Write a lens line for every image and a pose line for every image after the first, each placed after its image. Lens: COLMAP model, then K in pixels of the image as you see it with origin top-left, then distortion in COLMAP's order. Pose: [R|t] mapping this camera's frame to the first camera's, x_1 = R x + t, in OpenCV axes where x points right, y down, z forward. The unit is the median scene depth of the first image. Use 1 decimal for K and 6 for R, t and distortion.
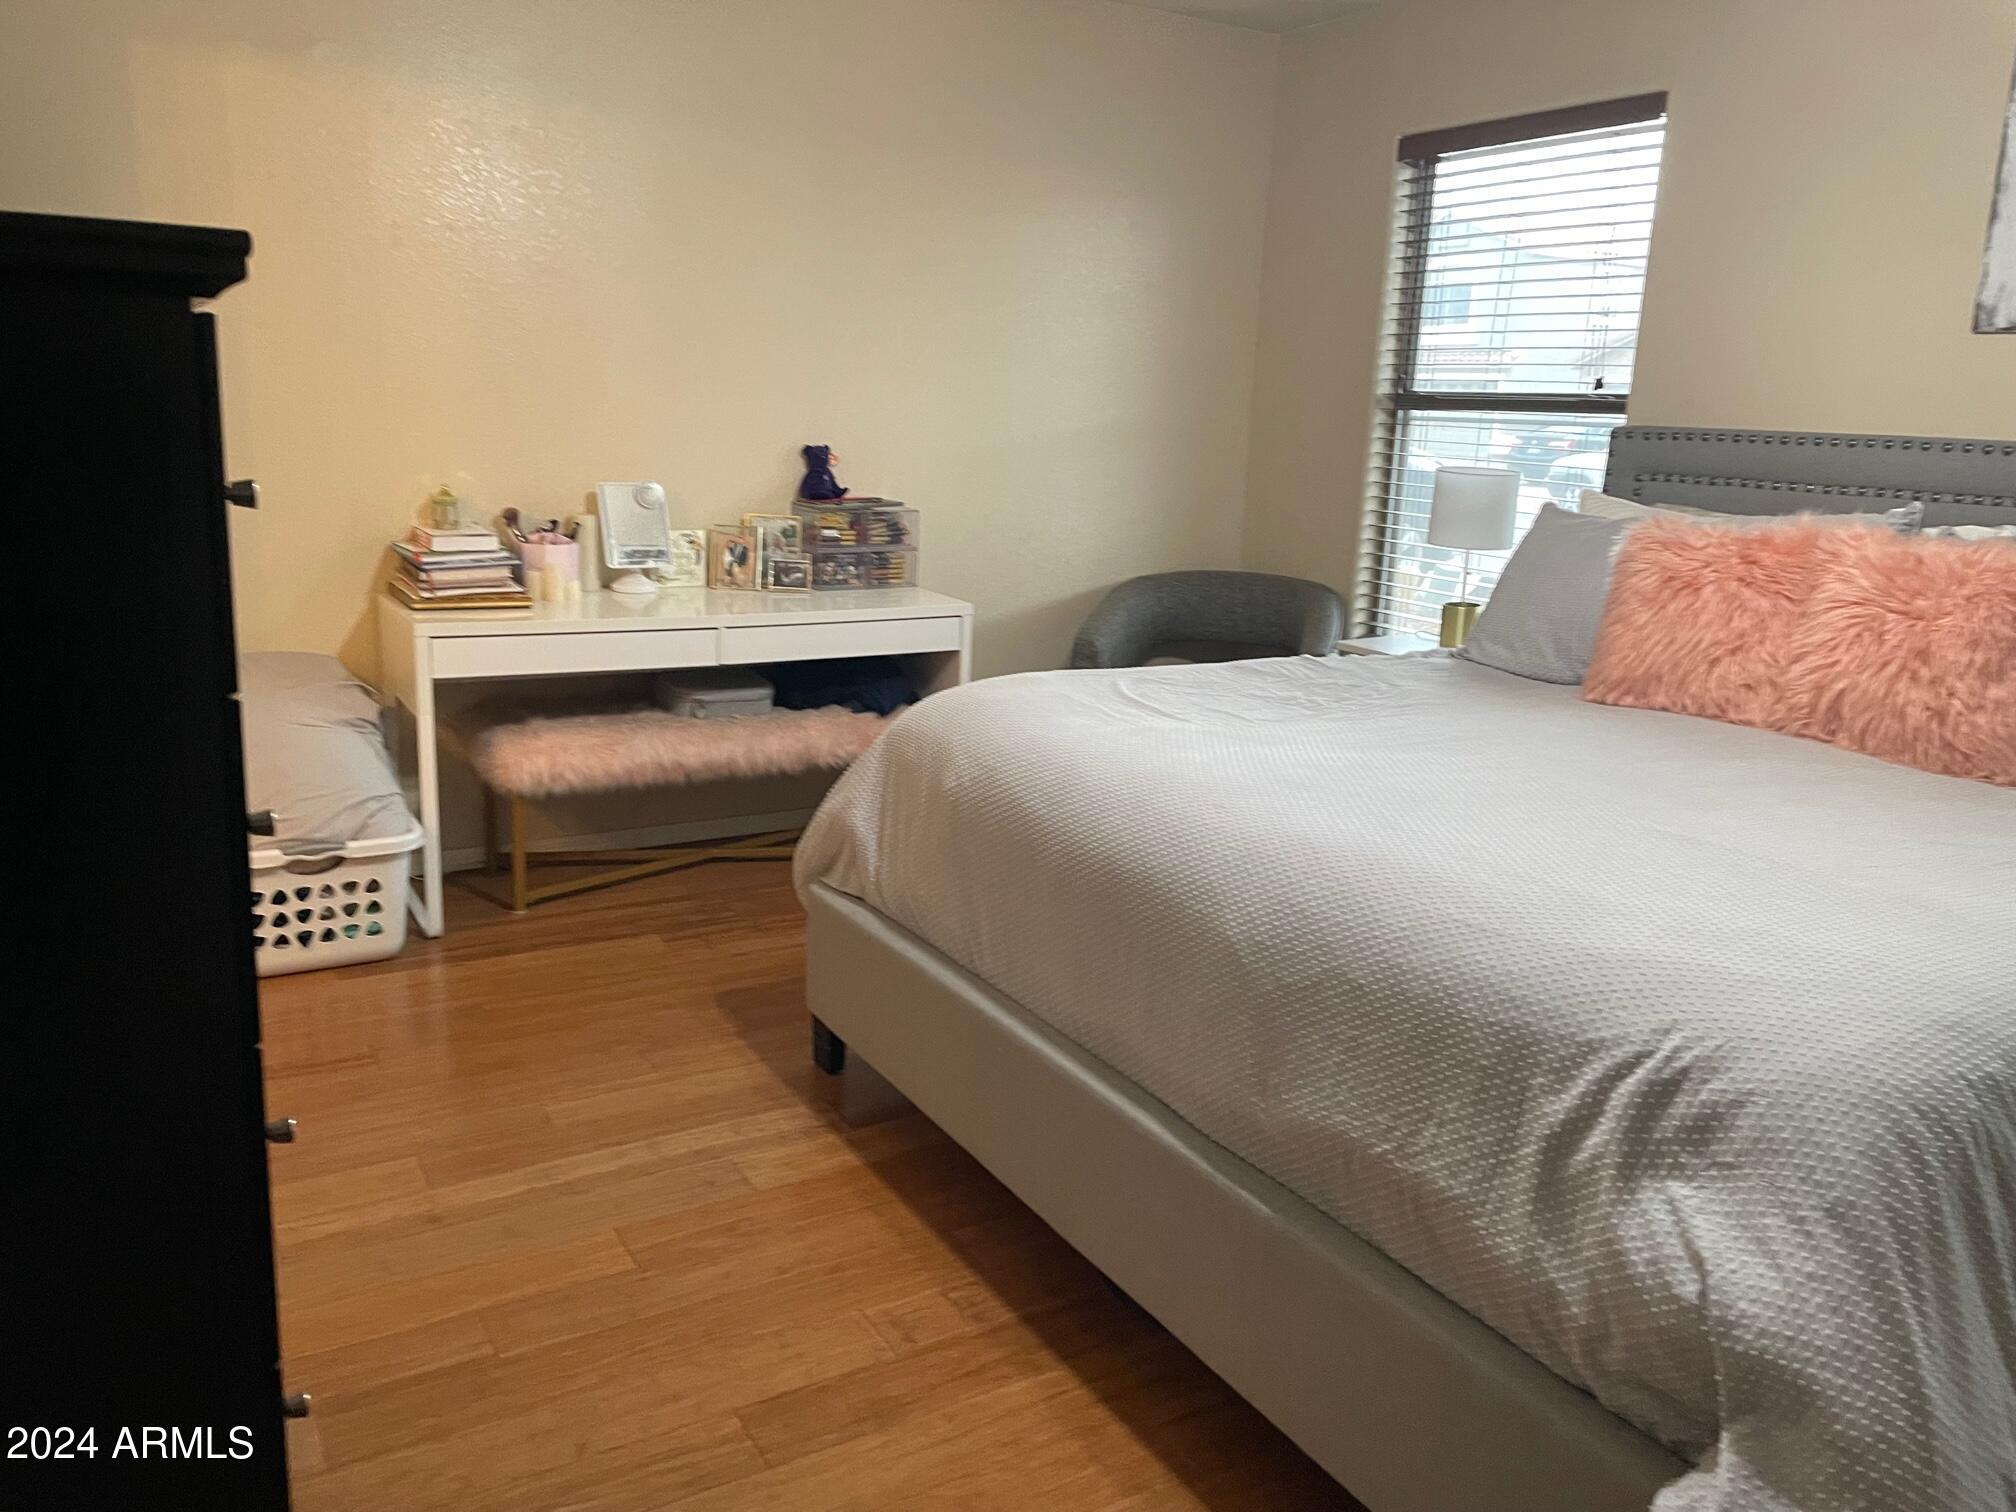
lens RADIAL K [[1540.6, 0, 1003.2], [0, 1540.6, 744.5], [0, 0, 1]] dist [0.061676, -0.076254]
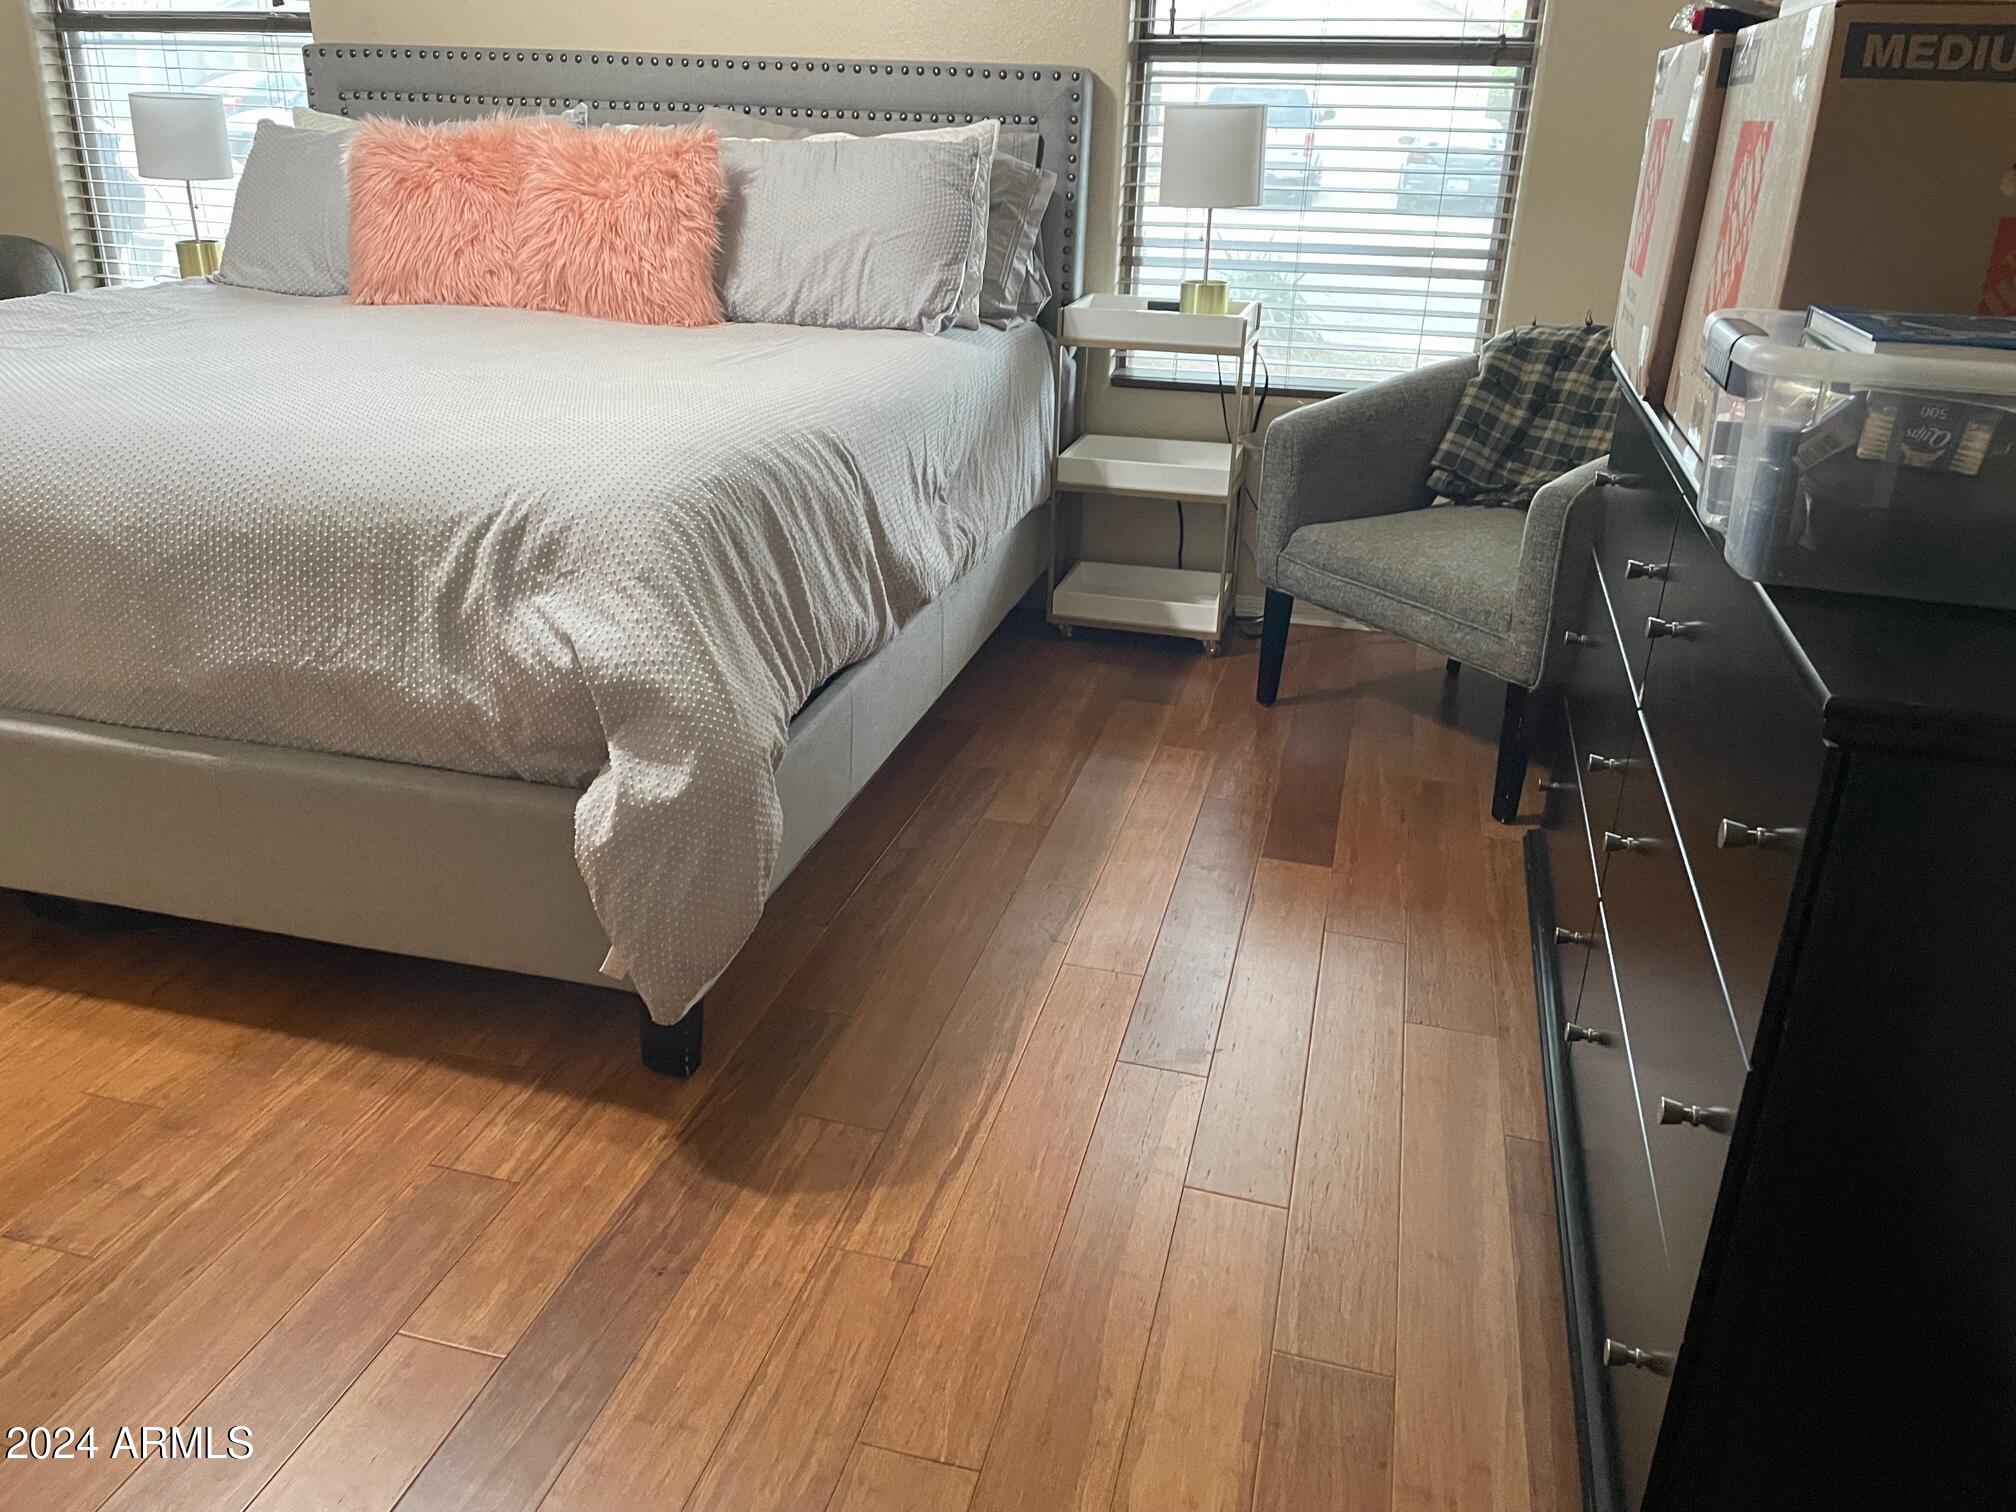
lens RADIAL K [[1540.6, 0, 1006.8], [0, 1540.6, 741.7], [0, 0, 1]] dist [0.061676, -0.076254]
pose [[0.713870, -0.284087, 0.640066, -0.132983], [0.153743, 0.955297, 0.252528, 0.093266], [-0.683193, -0.081867, 0.725634, -0.202197]]
